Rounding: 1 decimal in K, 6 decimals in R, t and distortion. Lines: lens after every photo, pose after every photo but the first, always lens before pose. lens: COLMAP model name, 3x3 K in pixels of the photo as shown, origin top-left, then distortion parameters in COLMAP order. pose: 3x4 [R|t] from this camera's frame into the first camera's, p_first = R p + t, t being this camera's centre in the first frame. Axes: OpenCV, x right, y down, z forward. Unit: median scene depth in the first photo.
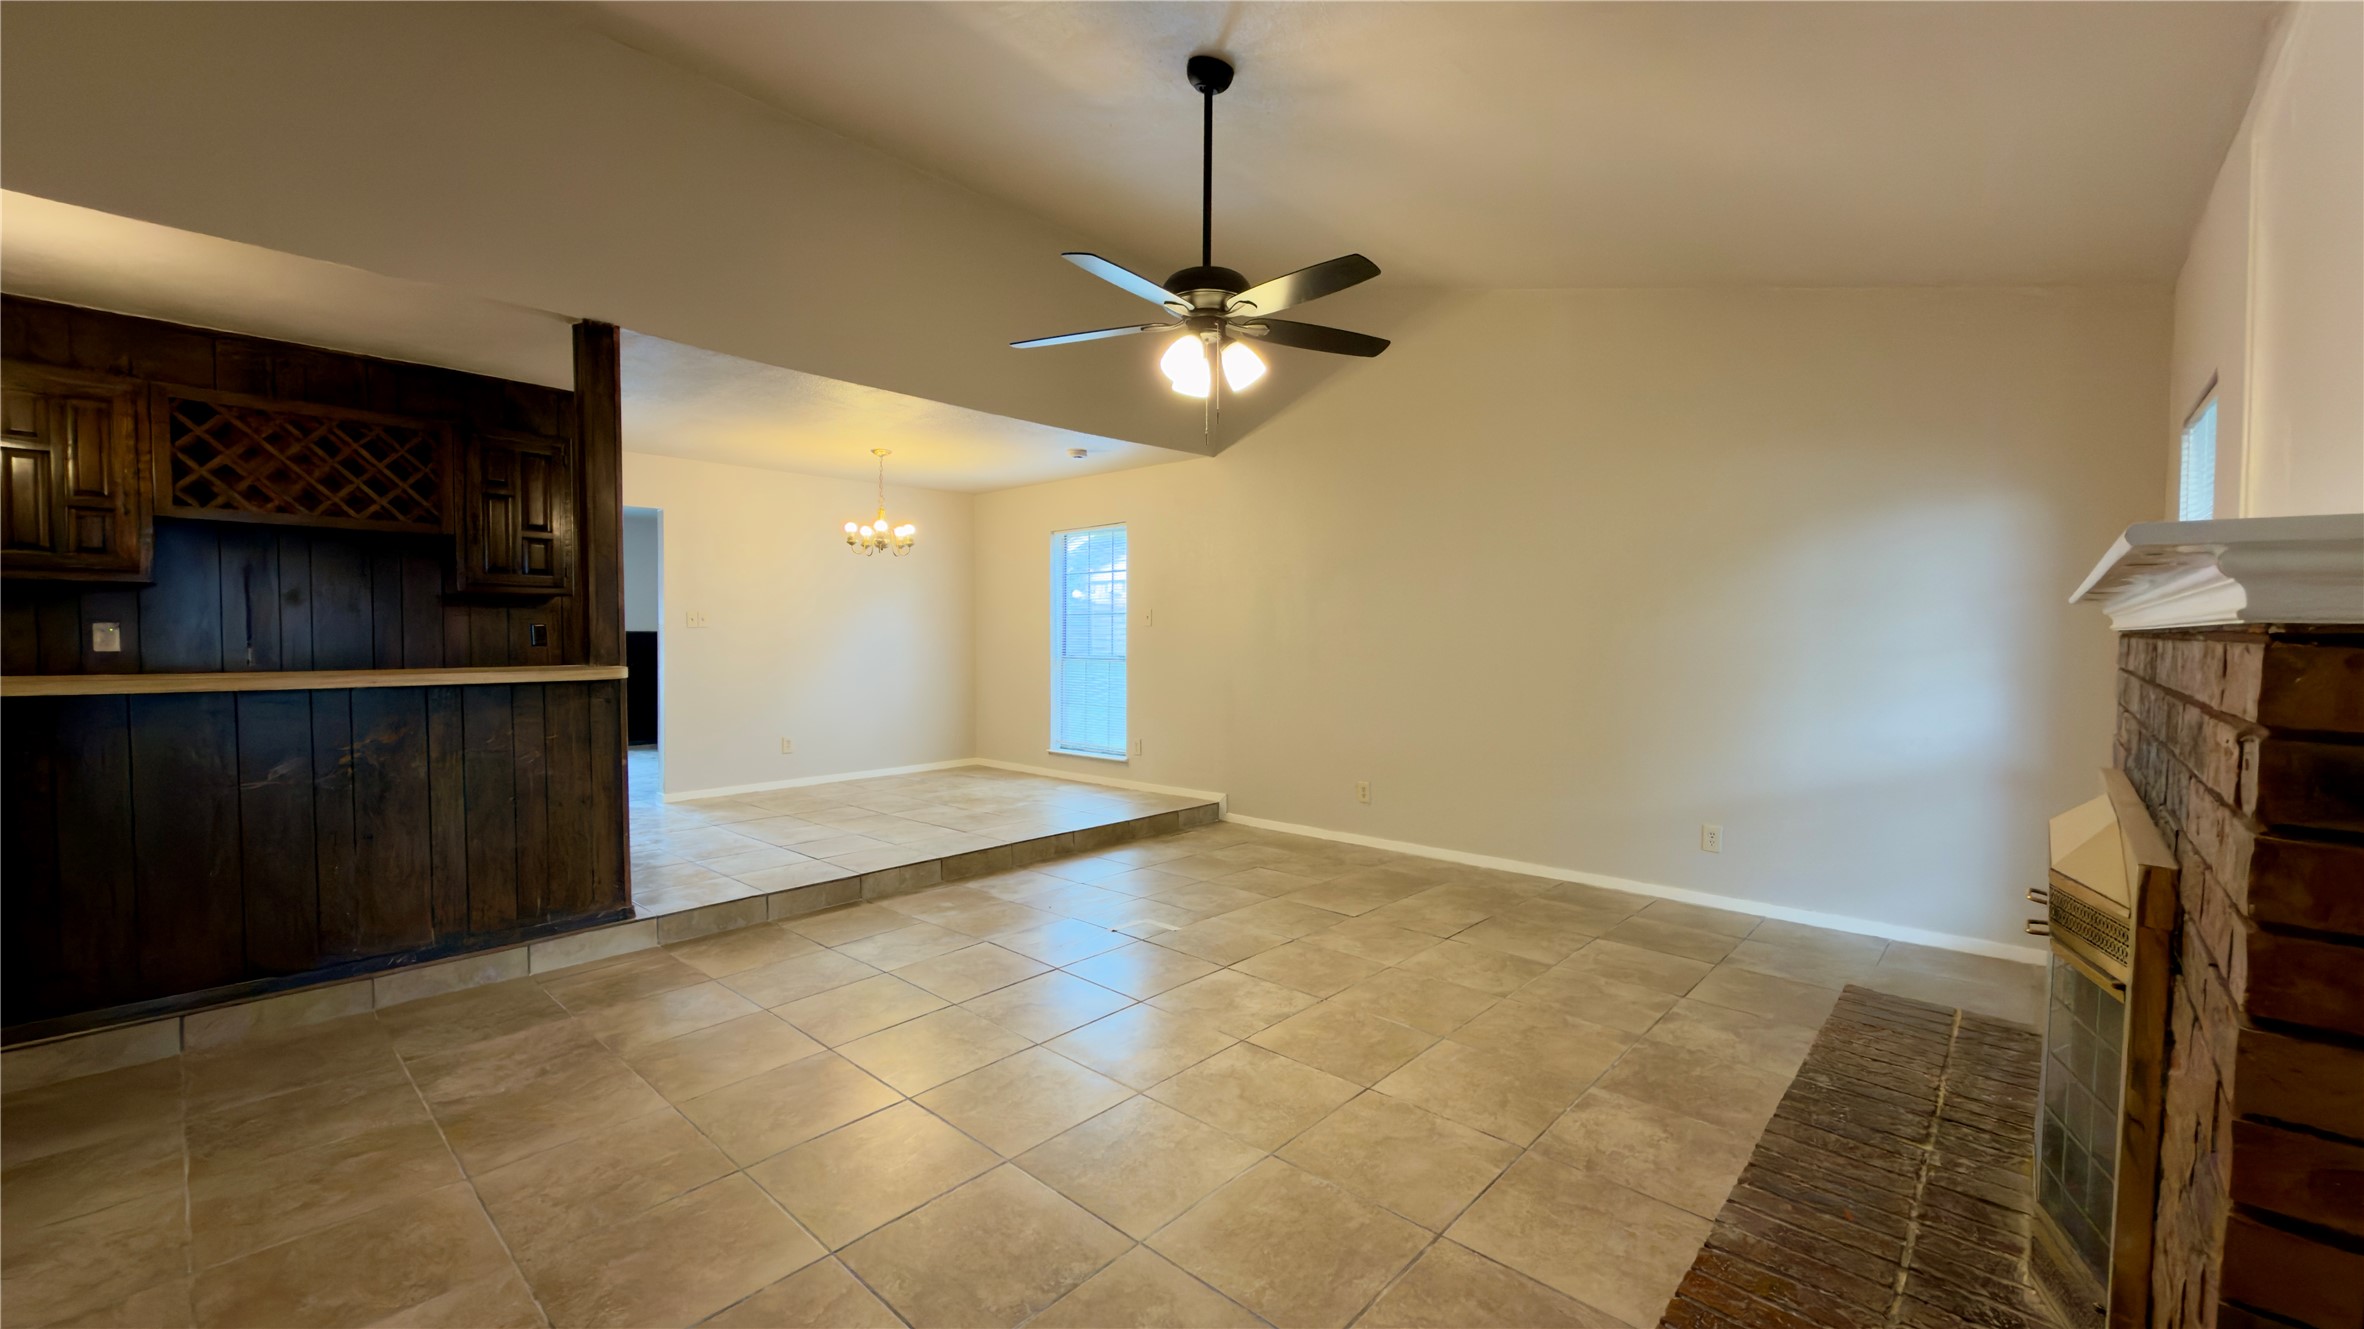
lens RADIAL K [[939.5, 0, 1178.3], [0, 939.5, 669.6], [0, 0, 1]] dist [-0.000287, 0.000252]
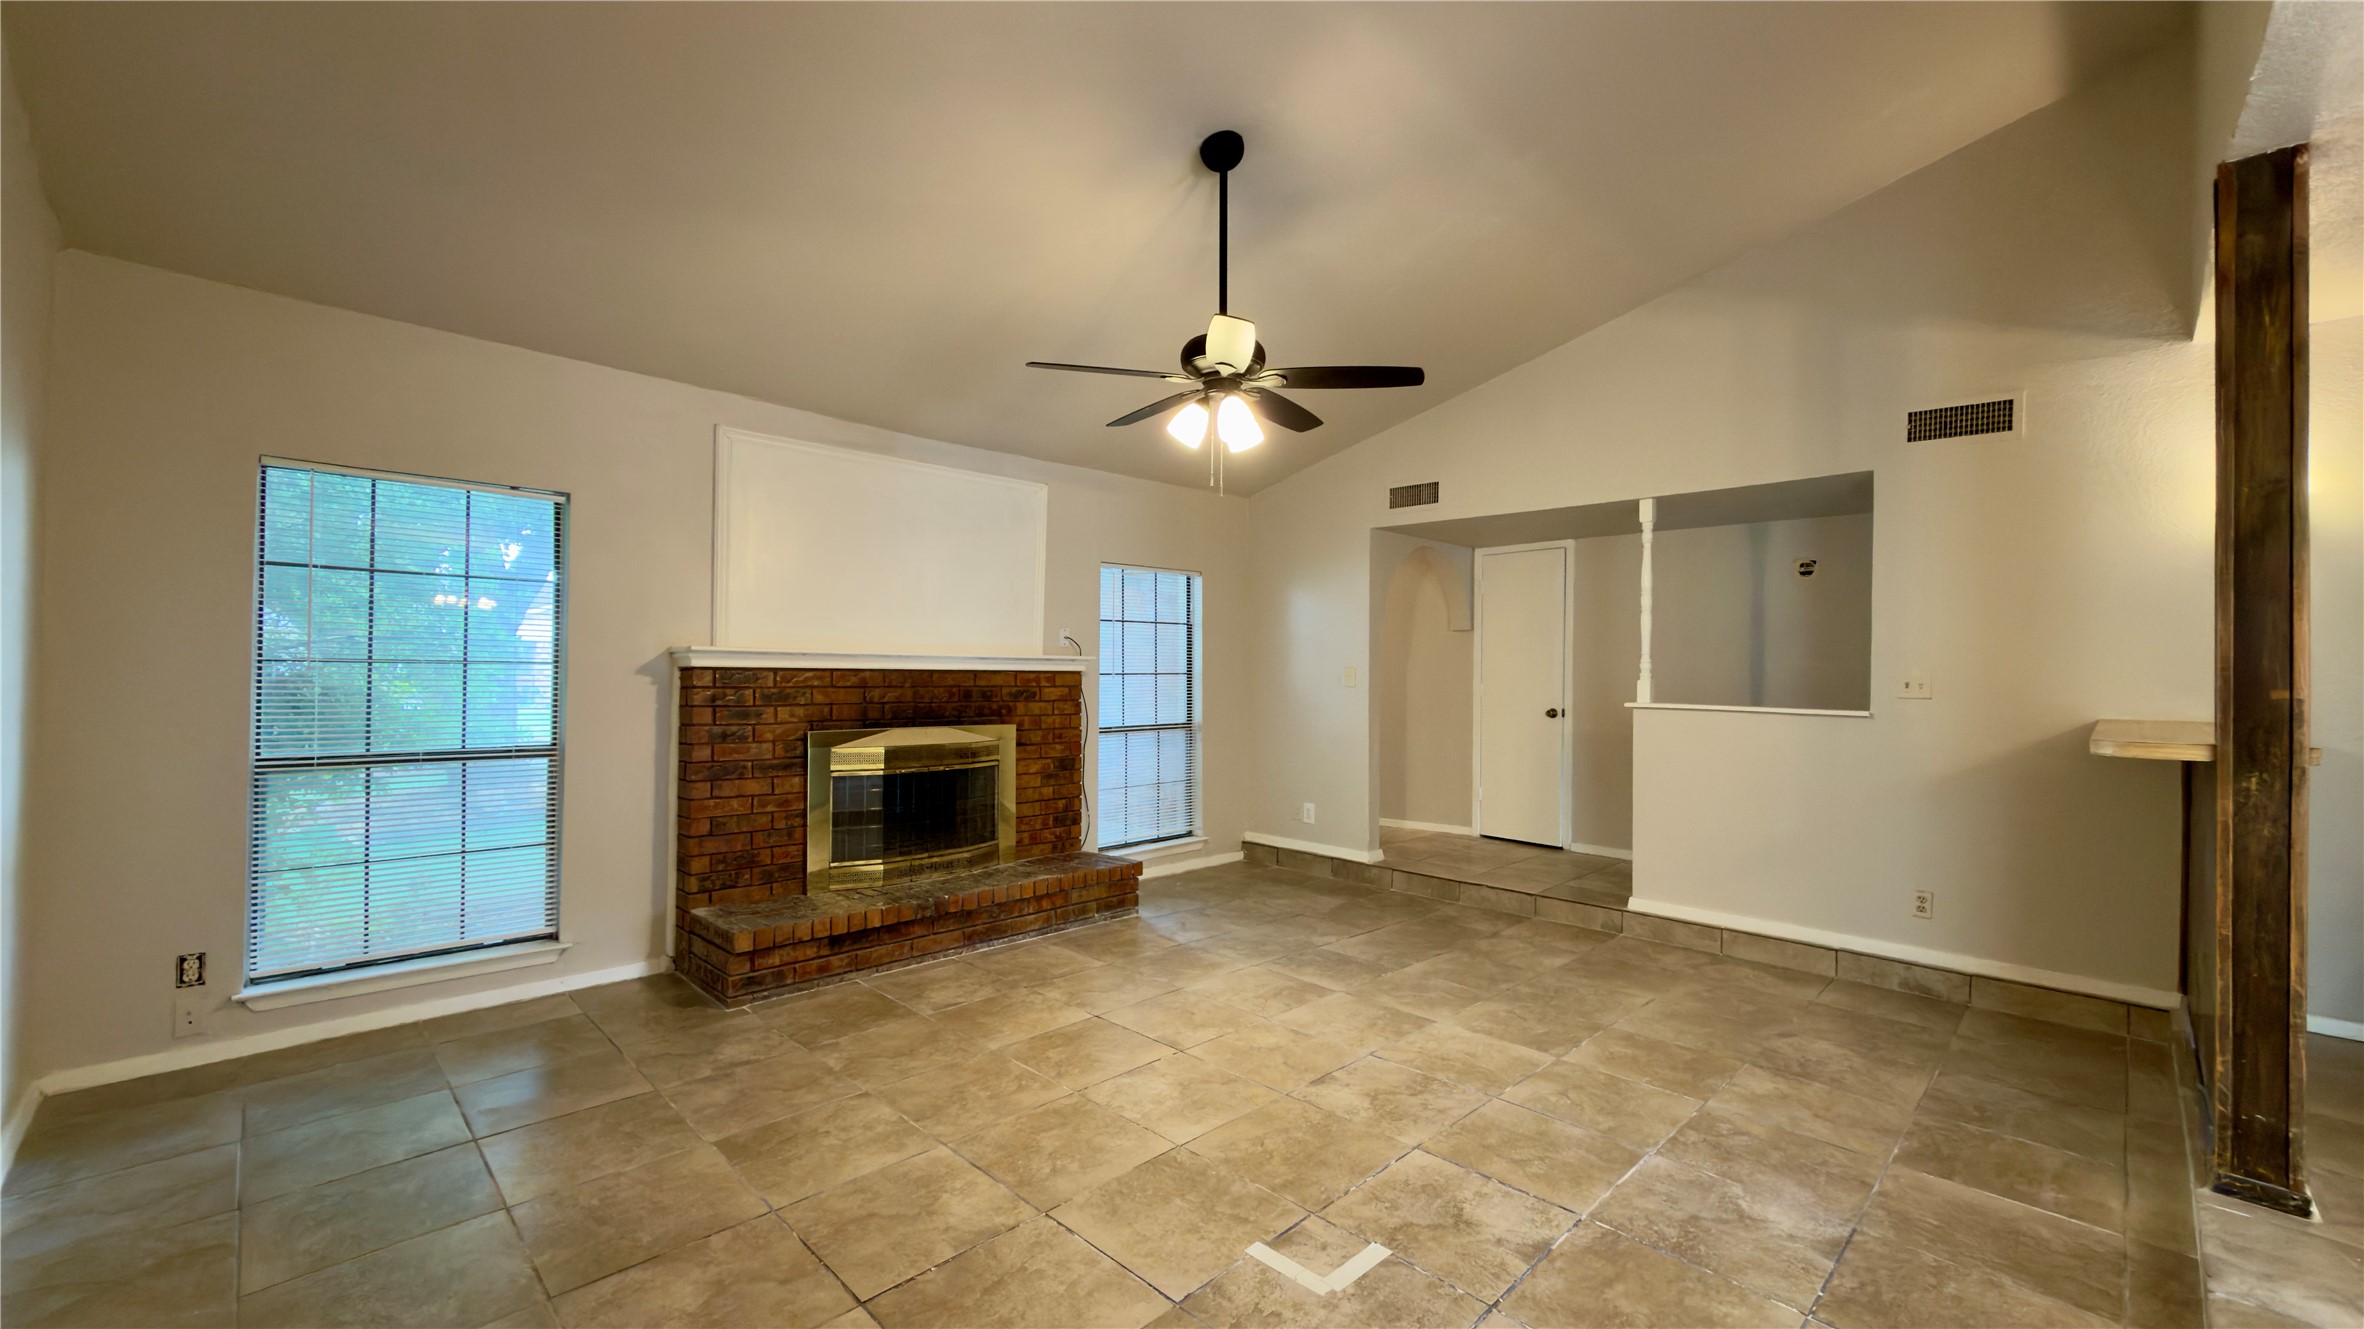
lens RADIAL K [[939.5, 0, 1182.5], [0, 939.5, 667.6], [0, 0, 1]] dist [-0.000287, 0.000252]
pose [[-0.999047, -0.012465, 0.041821, 0.021787], [-0.010956, 0.999287, 0.036119, -0.067048], [-0.042241, 0.035627, -0.998472, 1.636028]]
